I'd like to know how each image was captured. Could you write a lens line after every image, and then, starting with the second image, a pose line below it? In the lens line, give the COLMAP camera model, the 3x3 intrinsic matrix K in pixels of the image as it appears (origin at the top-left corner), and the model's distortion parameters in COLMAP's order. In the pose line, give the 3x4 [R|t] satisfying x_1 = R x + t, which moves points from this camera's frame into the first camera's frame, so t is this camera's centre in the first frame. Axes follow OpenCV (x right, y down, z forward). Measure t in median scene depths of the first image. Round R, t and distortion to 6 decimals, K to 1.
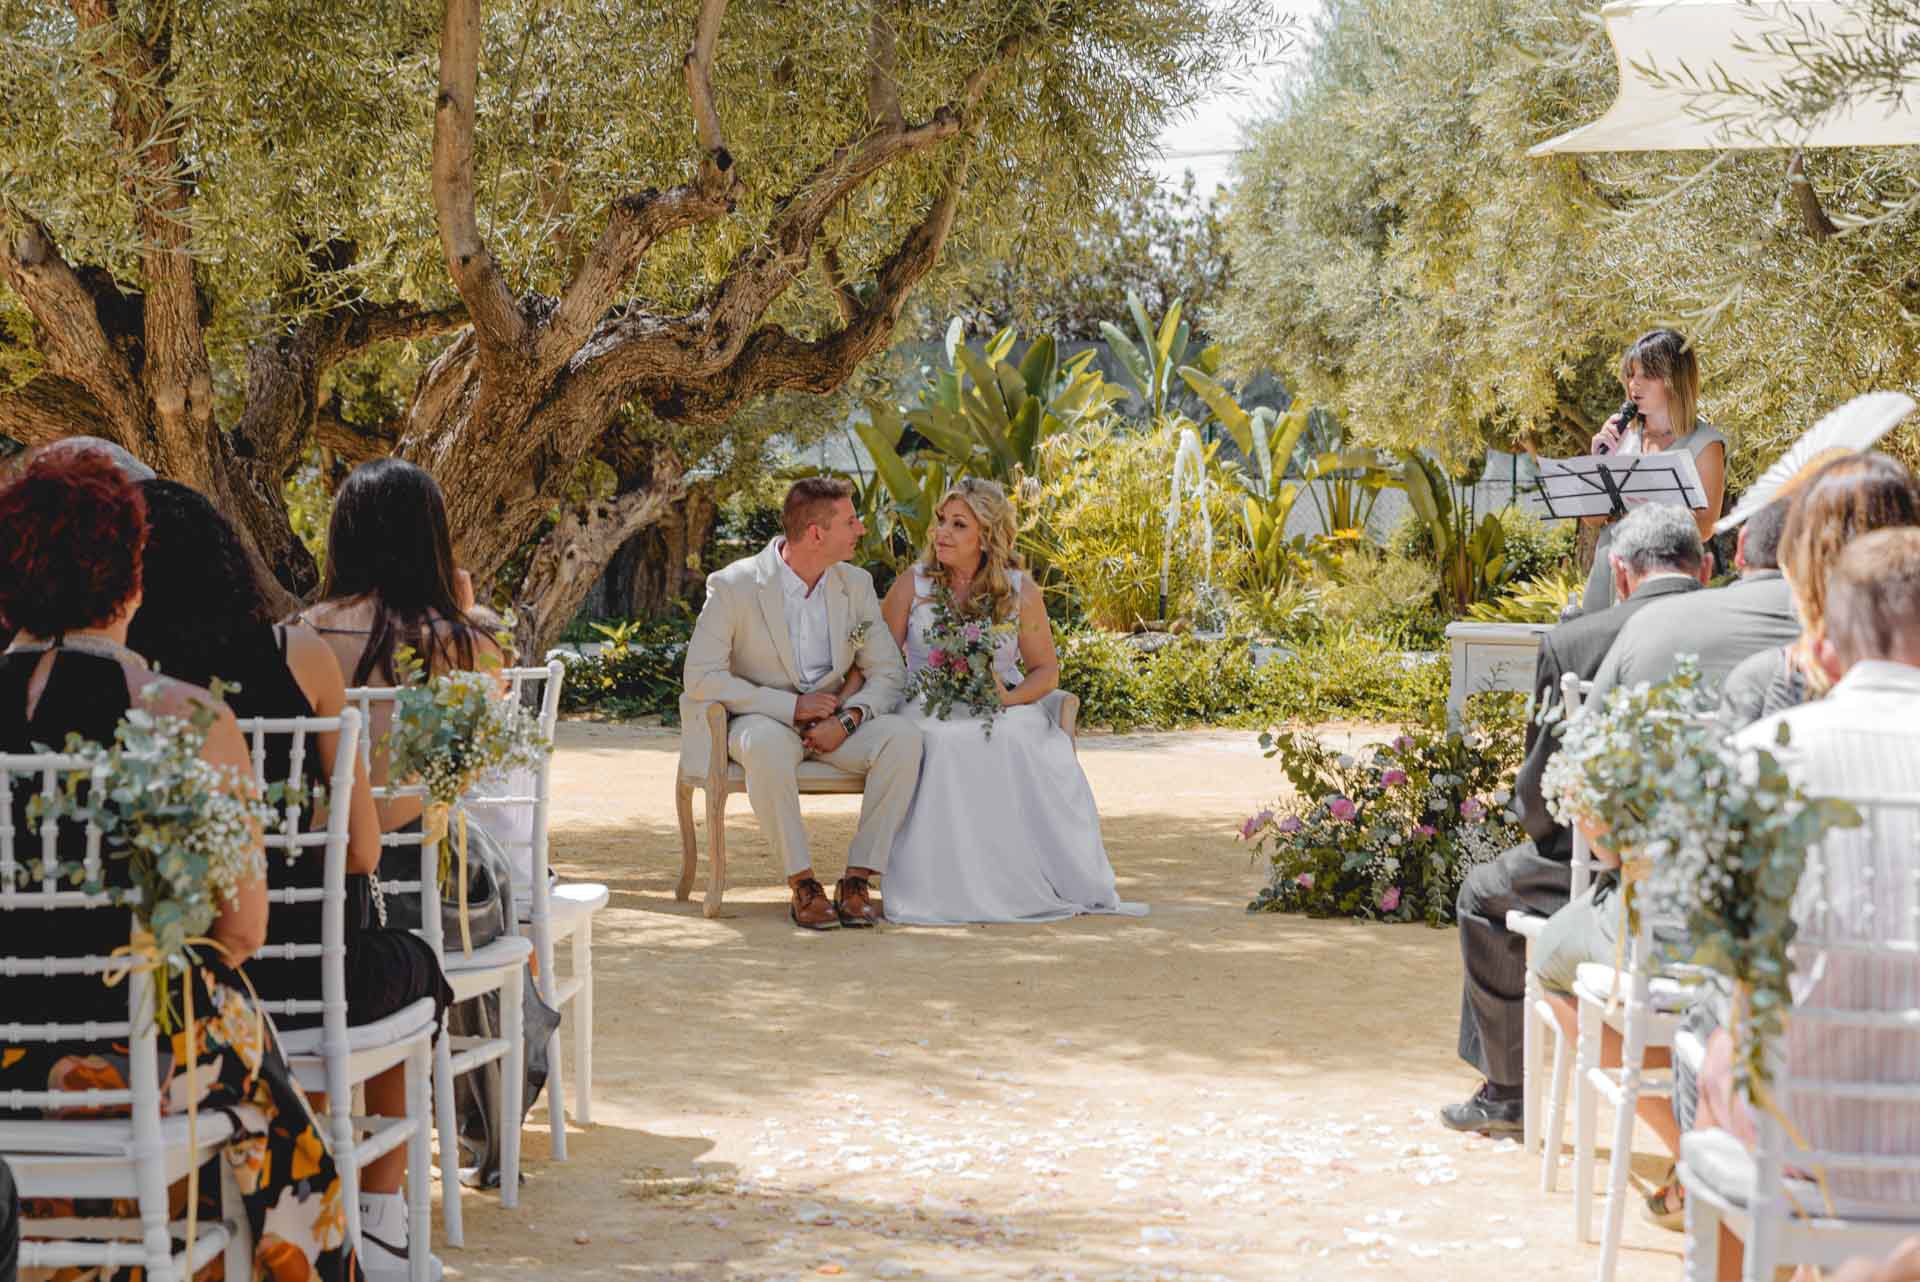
lens RADIAL K [[4185.8, 0, 960.0], [0, 4185.8, 641.0], [0, 0, 1]] dist [-0.055784, 0.206836]
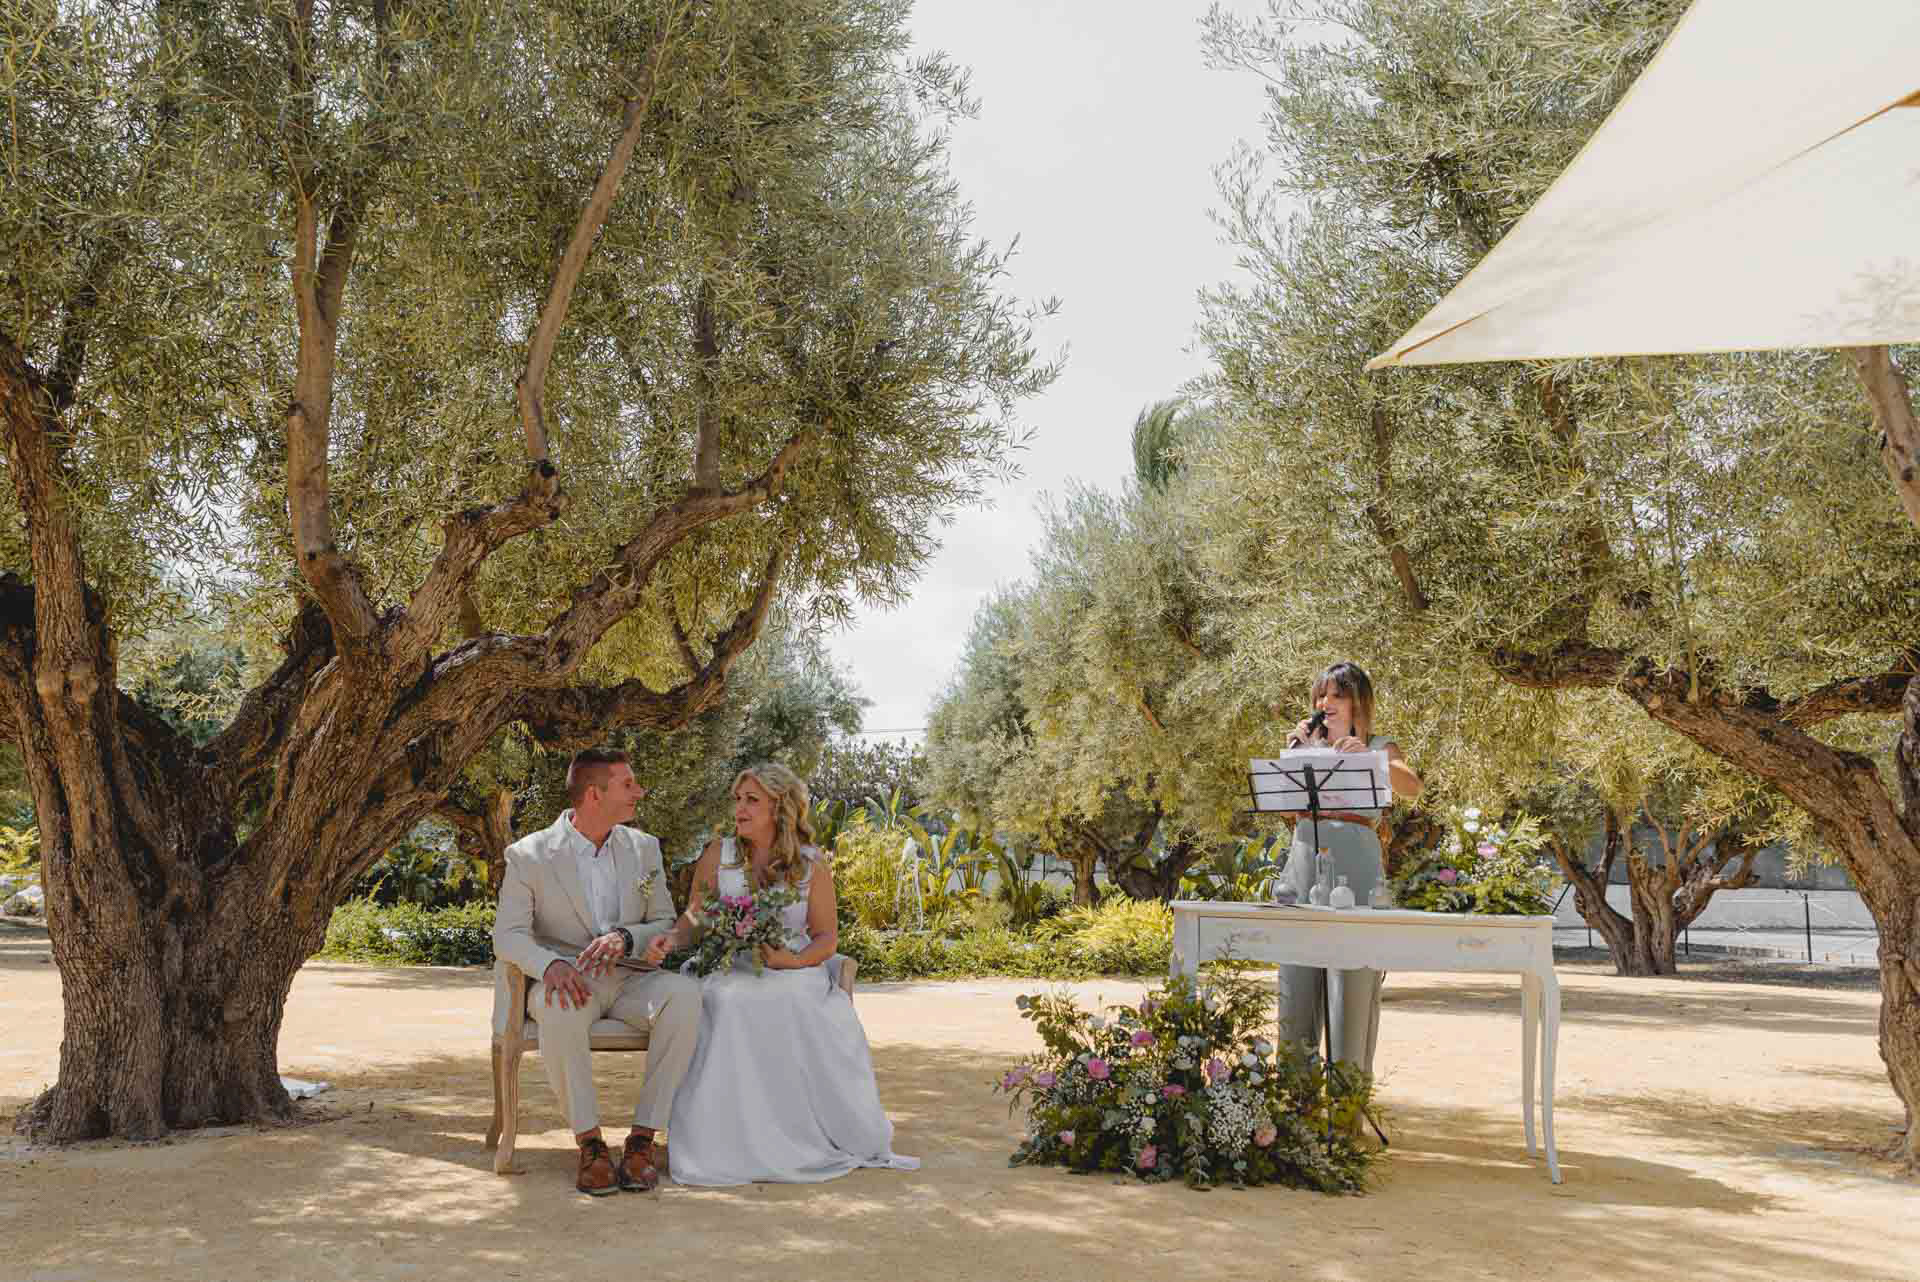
lens RADIAL K [[1407.0, 0, 887.3], [0, 1407.0, 685.4], [0, 0, 1]] dist [0.000868, 0.000548]
pose [[0.998605, 0.018755, 0.049366, 0.009706], [-0.009548, 0.983527, -0.180509, 0.005128], [-0.051938, 0.179786, 0.982334, 0.361523]]
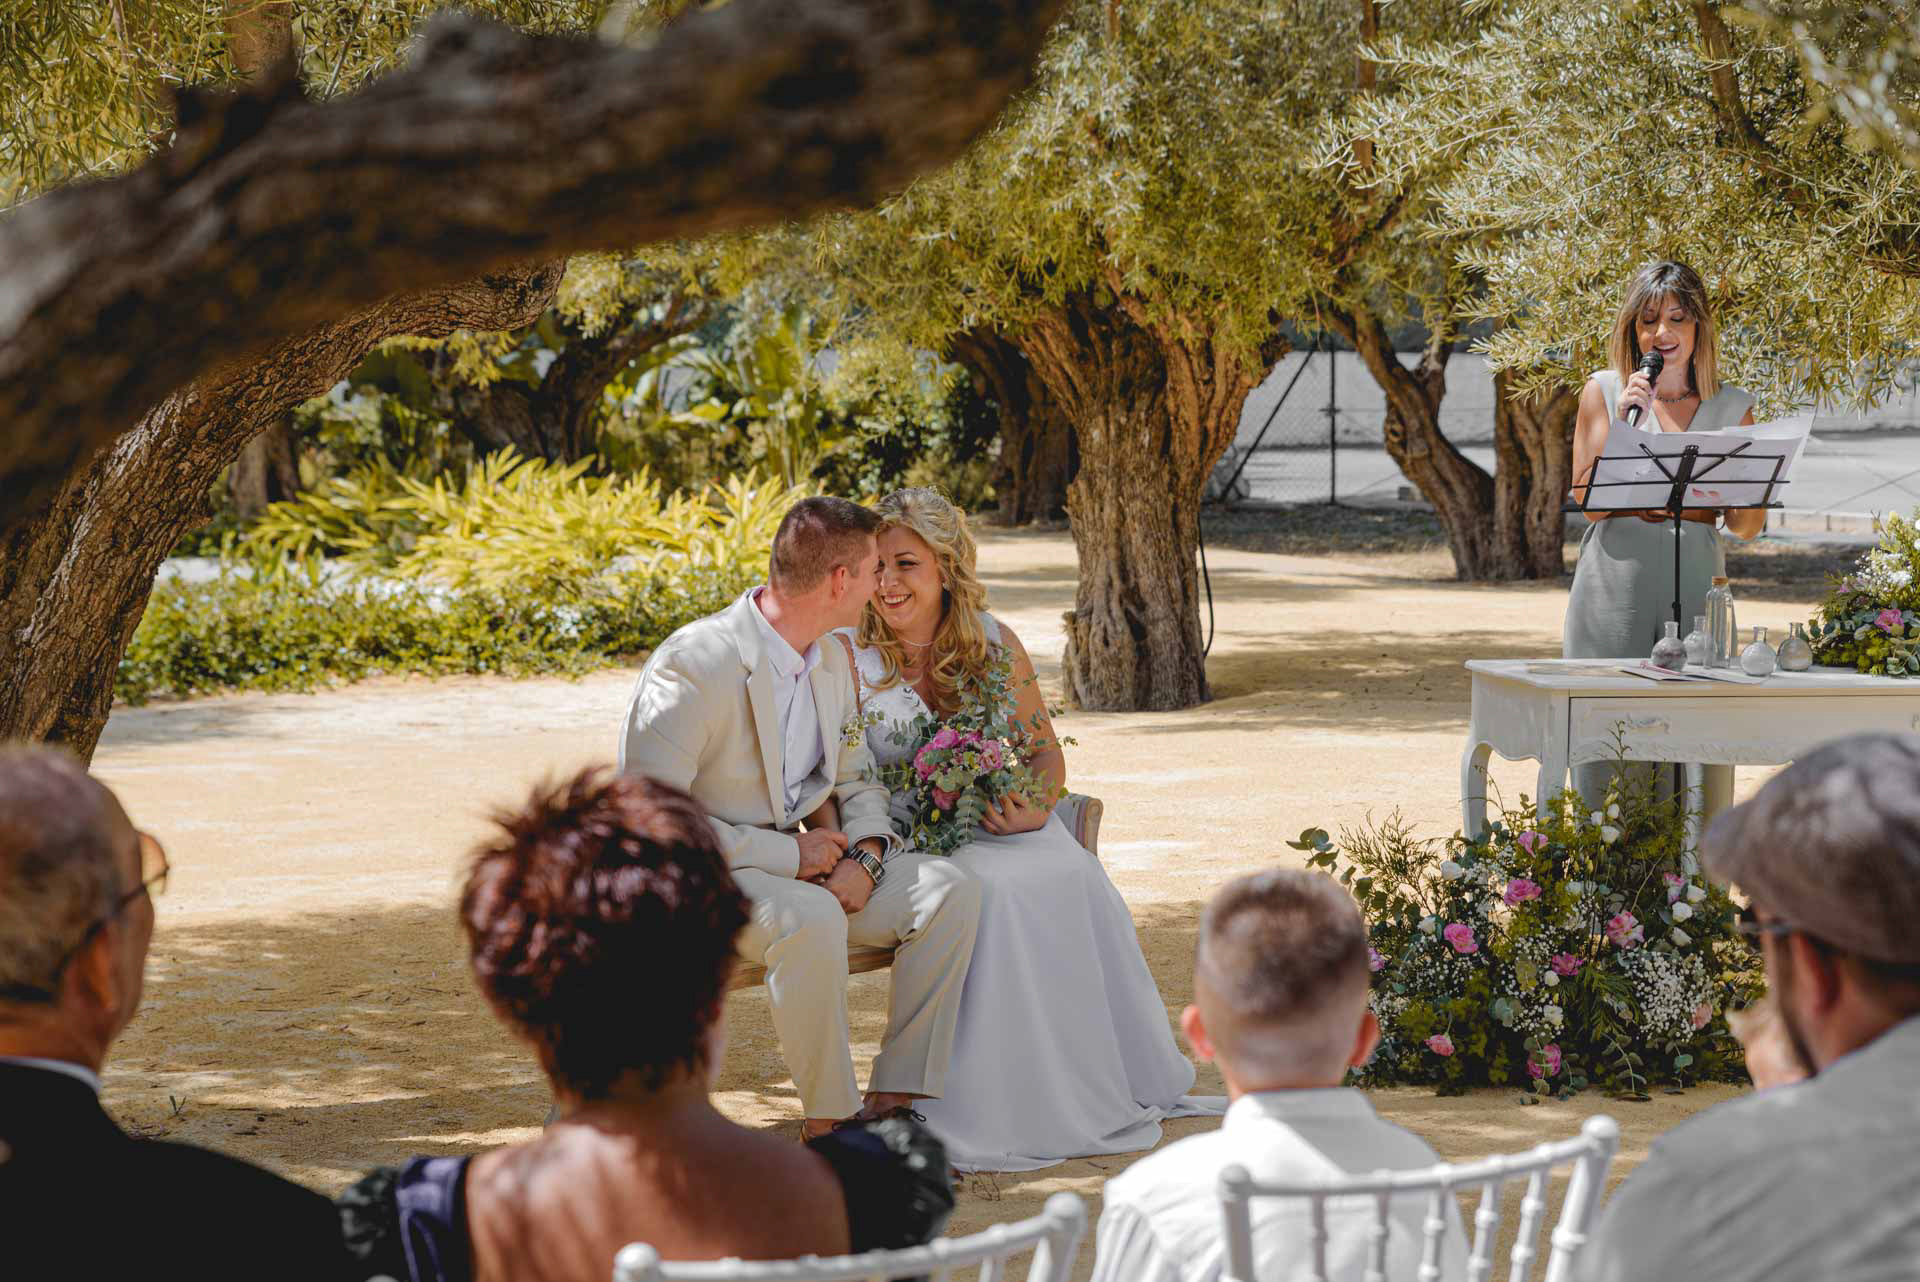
lens RADIAL K [[3870.4, 0, 960.0], [0, 3870.4, 641.0], [0, 0, 1]] dist [-0.028464, 0.168745]
pose [[0.882317, -0.042843, 0.468701, -0.169746], [0.019088, 0.998286, 0.055319, -0.028405], [-0.470268, -0.039863, 0.881623, 0.265016]]
